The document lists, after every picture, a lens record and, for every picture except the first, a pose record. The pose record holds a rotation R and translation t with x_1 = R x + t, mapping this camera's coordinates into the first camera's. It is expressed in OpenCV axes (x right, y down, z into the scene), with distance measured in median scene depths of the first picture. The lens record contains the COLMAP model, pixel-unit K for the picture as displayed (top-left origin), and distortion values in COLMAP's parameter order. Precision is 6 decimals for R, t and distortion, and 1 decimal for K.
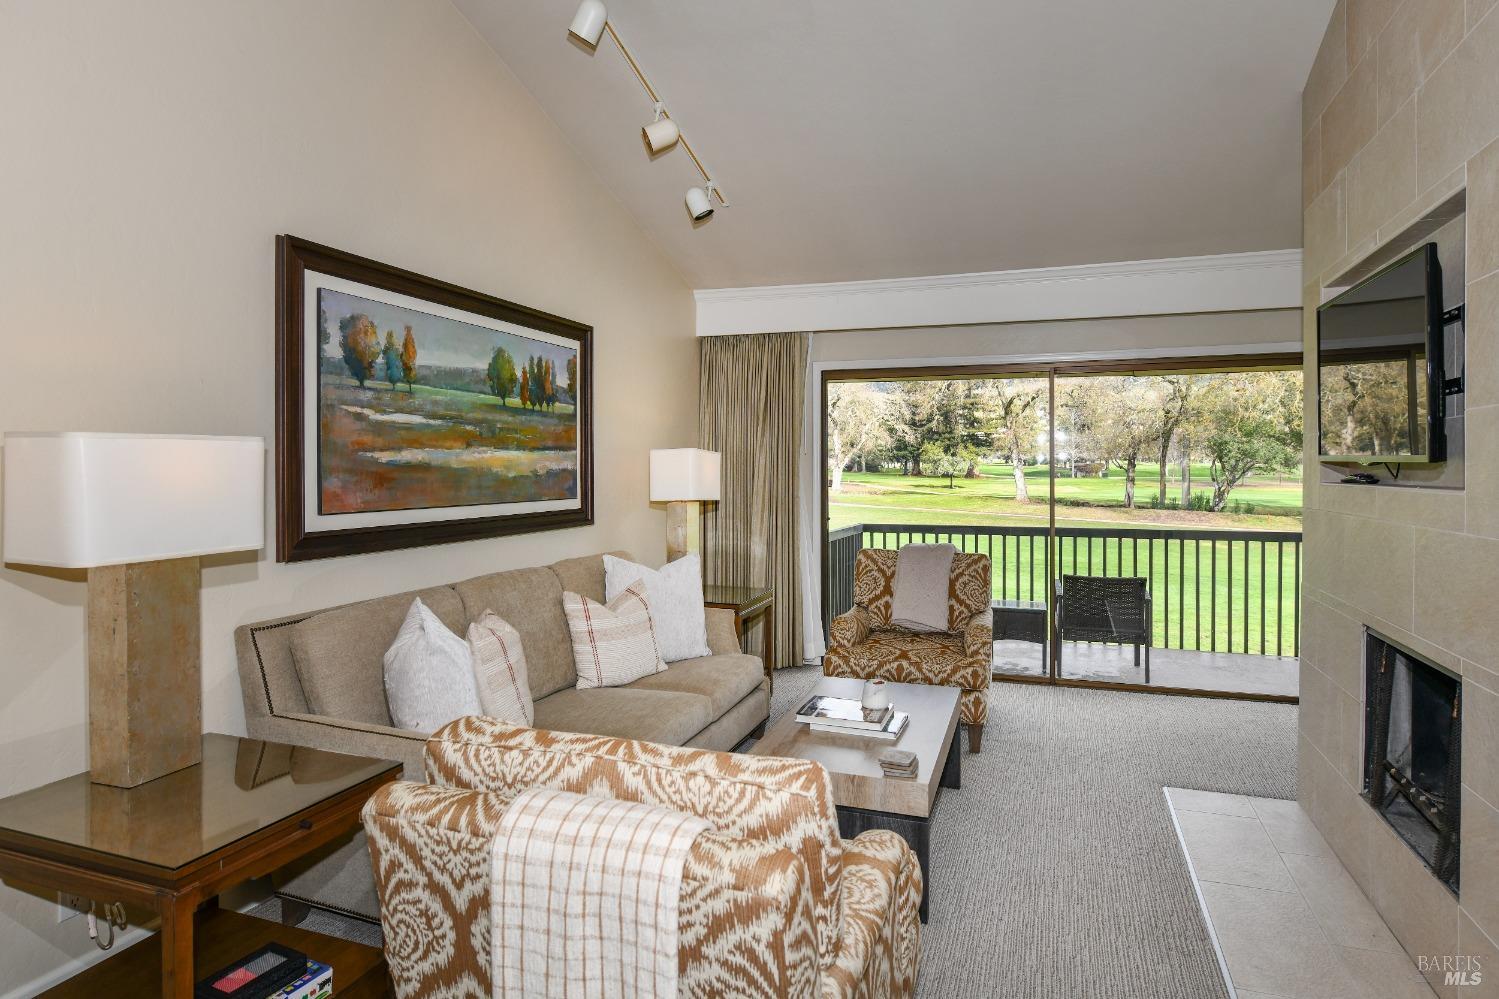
lens RADIAL K [[809.6, 0, 754.0], [0, 809.6, 474.9], [0, 0, 1]] dist [-0.007457, -0.001247]
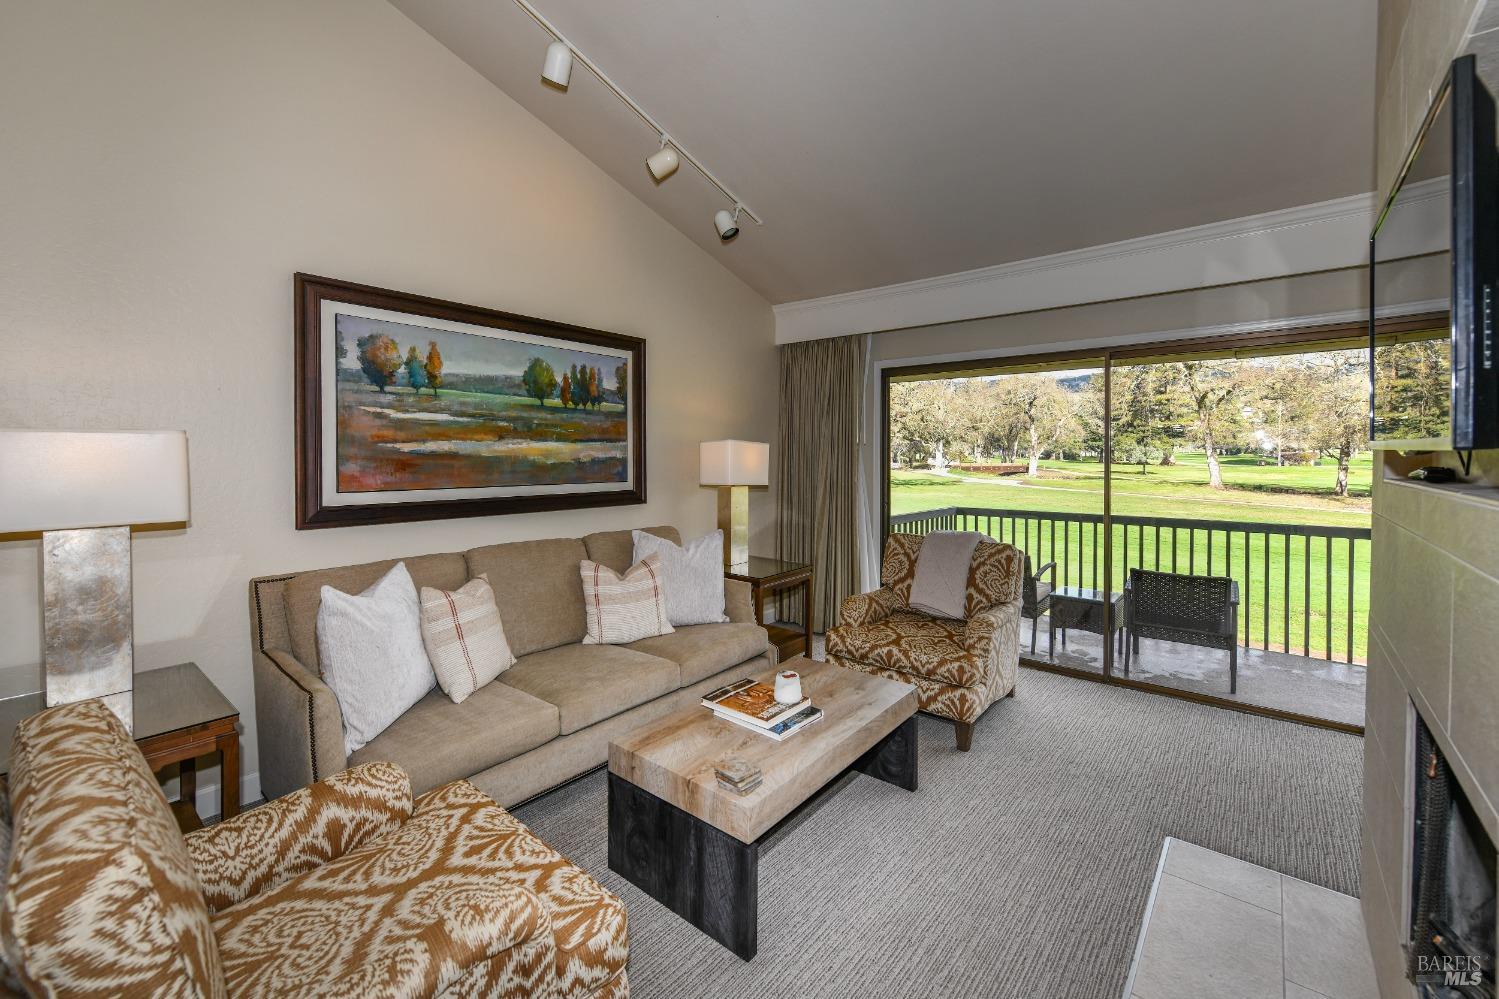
lens RADIAL K [[605.6, 0, 743.2], [0, 605.6, 465.0], [0, 0, 1]] dist [0.006408, -0.002810]
pose [[0.938765, 0.006953, -0.344489, 0.261030], [-0.004837, 0.999964, 0.007001, -0.002884], [0.344525, -0.004906, 0.938764, 0.215537]]
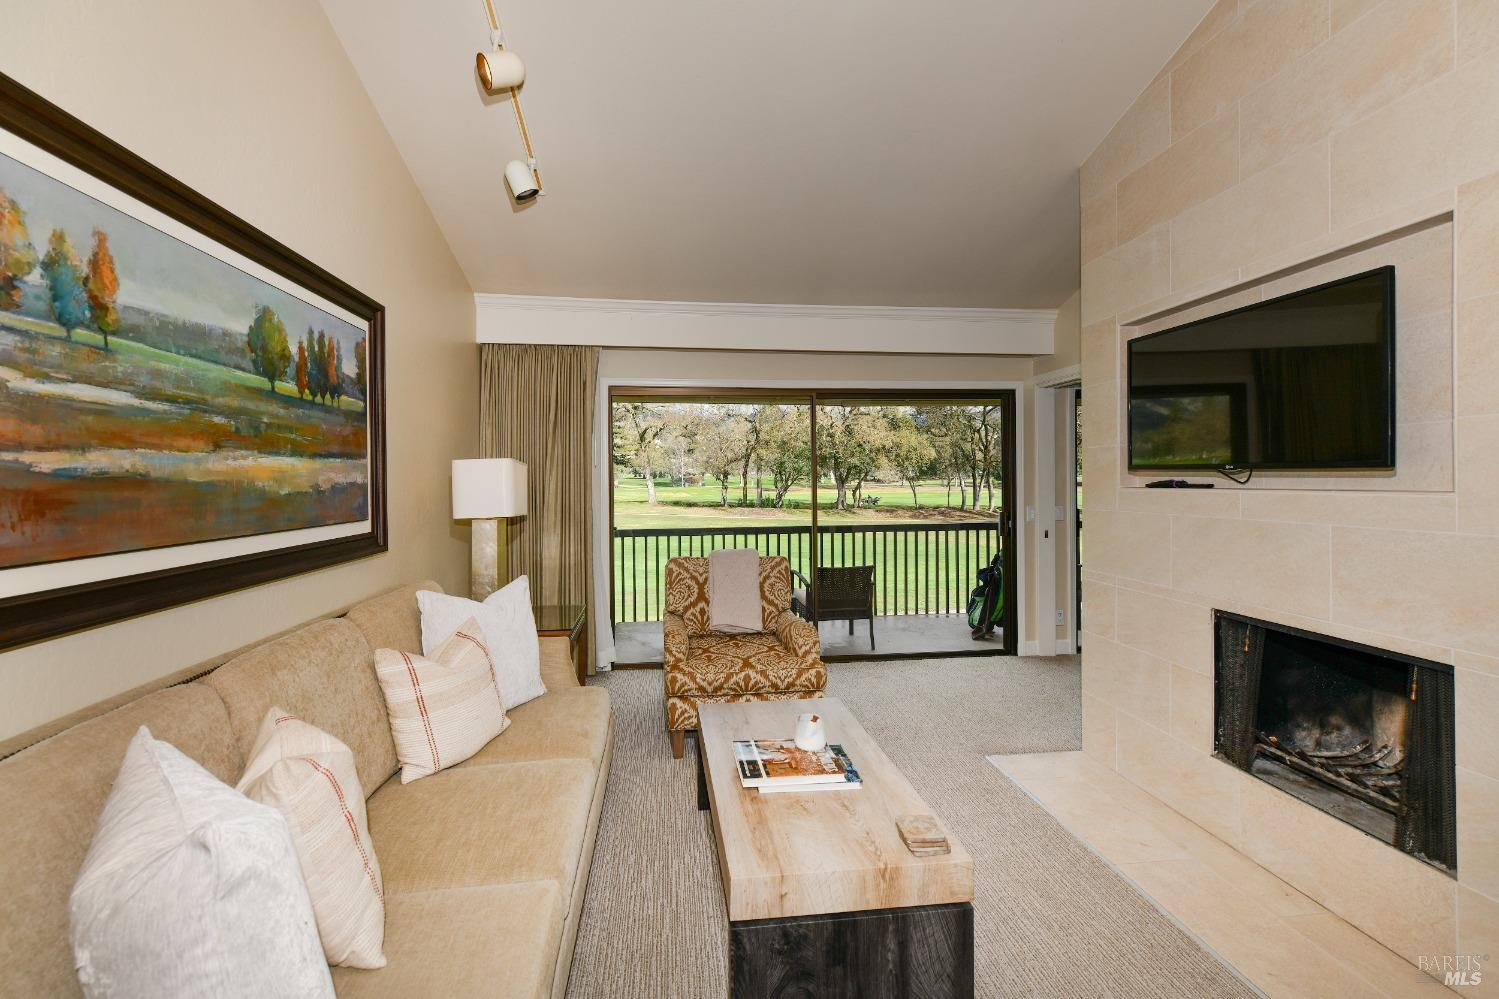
lens RADIAL K [[605.6, 0, 720.4], [0, 605.6, 481.2], [0, 0, 1]] dist [0.006408, -0.002810]
pose [[0.902398, -0.007364, 0.430841, -0.166751], [0.010576, 0.999931, -0.005060, -0.001990], [-0.430774, 0.009123, 0.902414, 0.325044]]
